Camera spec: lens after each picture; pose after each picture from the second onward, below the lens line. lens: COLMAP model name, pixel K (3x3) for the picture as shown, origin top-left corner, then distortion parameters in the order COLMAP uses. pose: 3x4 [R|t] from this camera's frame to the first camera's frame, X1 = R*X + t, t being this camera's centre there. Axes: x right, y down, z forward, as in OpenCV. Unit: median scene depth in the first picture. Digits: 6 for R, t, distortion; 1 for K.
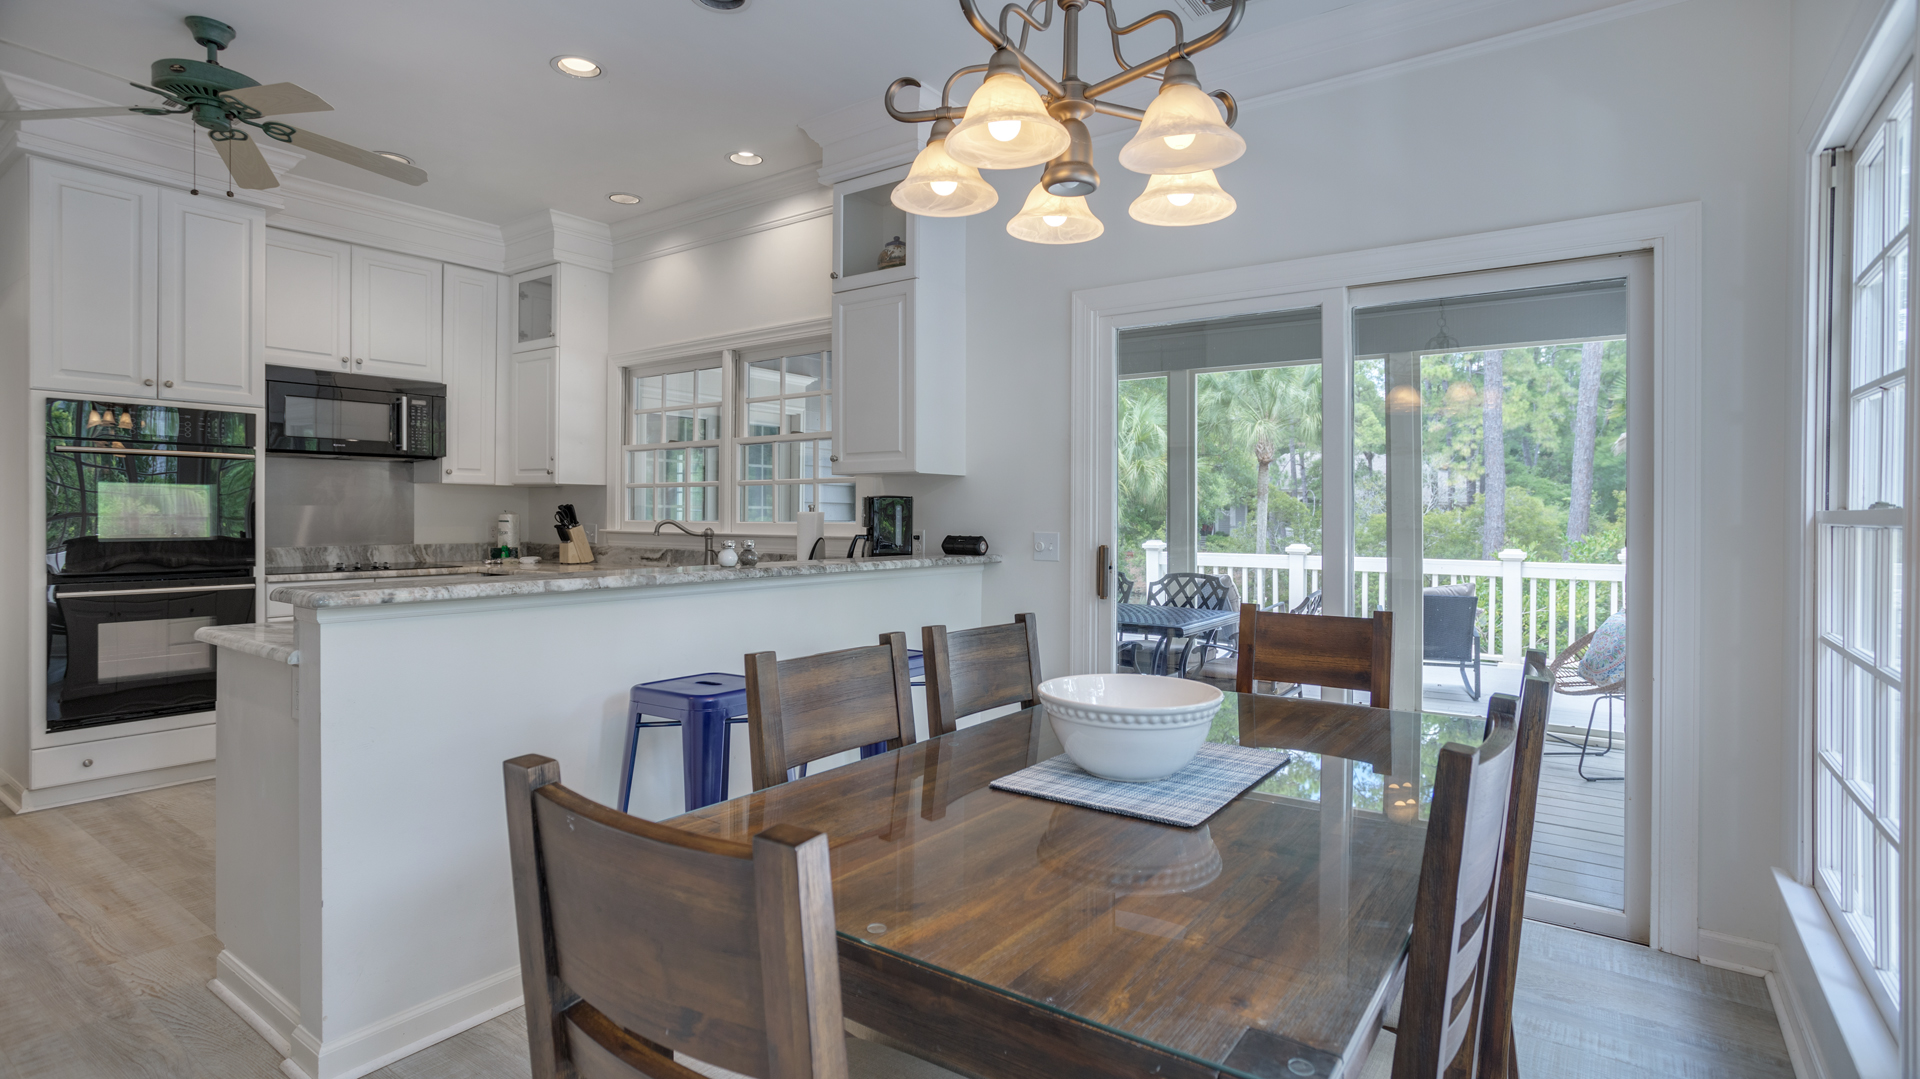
lens RADIAL K [[926.6, 0, 962.7], [0, 926.6, 527.6], [0, 0, 1]] dist [-0.001635, -0.000184]
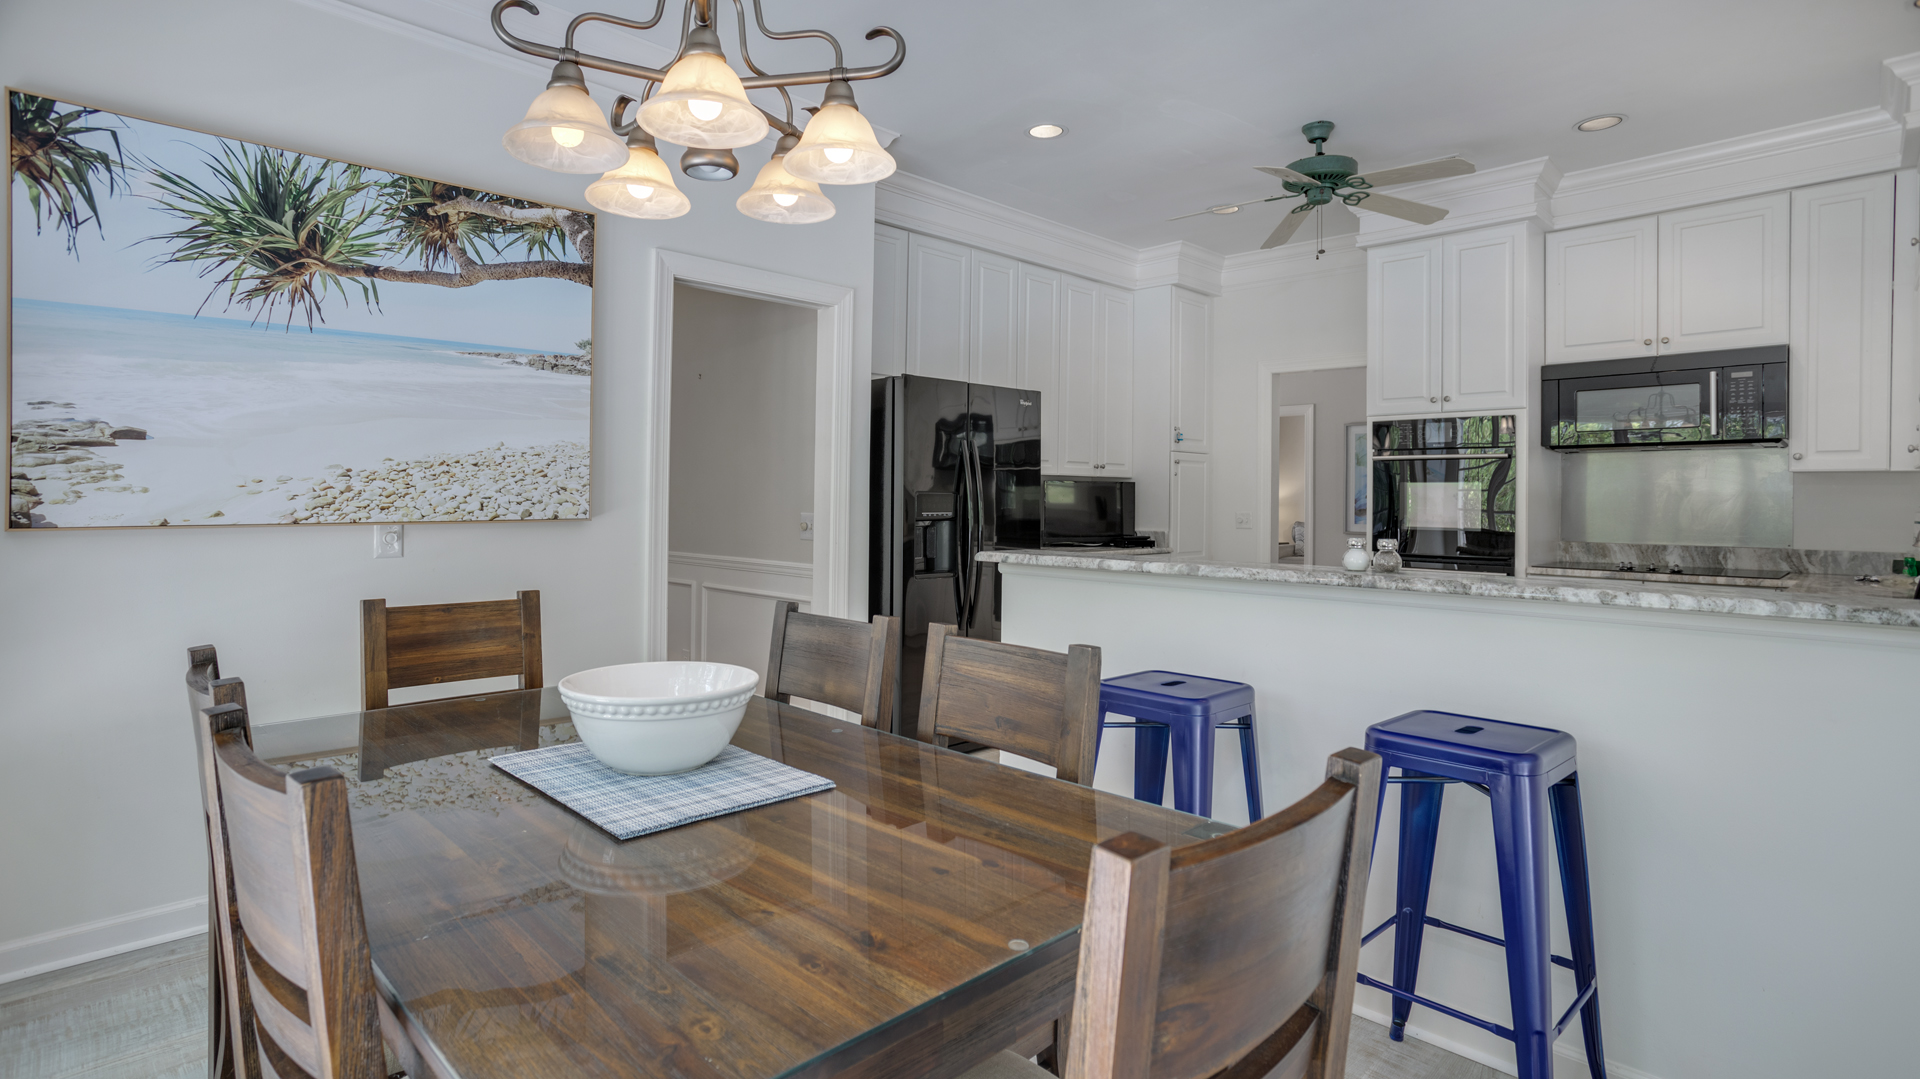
lens RADIAL K [[926.6, 0, 962.7], [0, 926.6, 527.6], [0, 0, 1]] dist [-0.001635, -0.000184]
pose [[-0.169029, 0.025647, -0.985277, 0.428688], [-0.026046, 0.999196, 0.030478, -0.008551], [0.985267, 0.030814, -0.168225, 0.584837]]
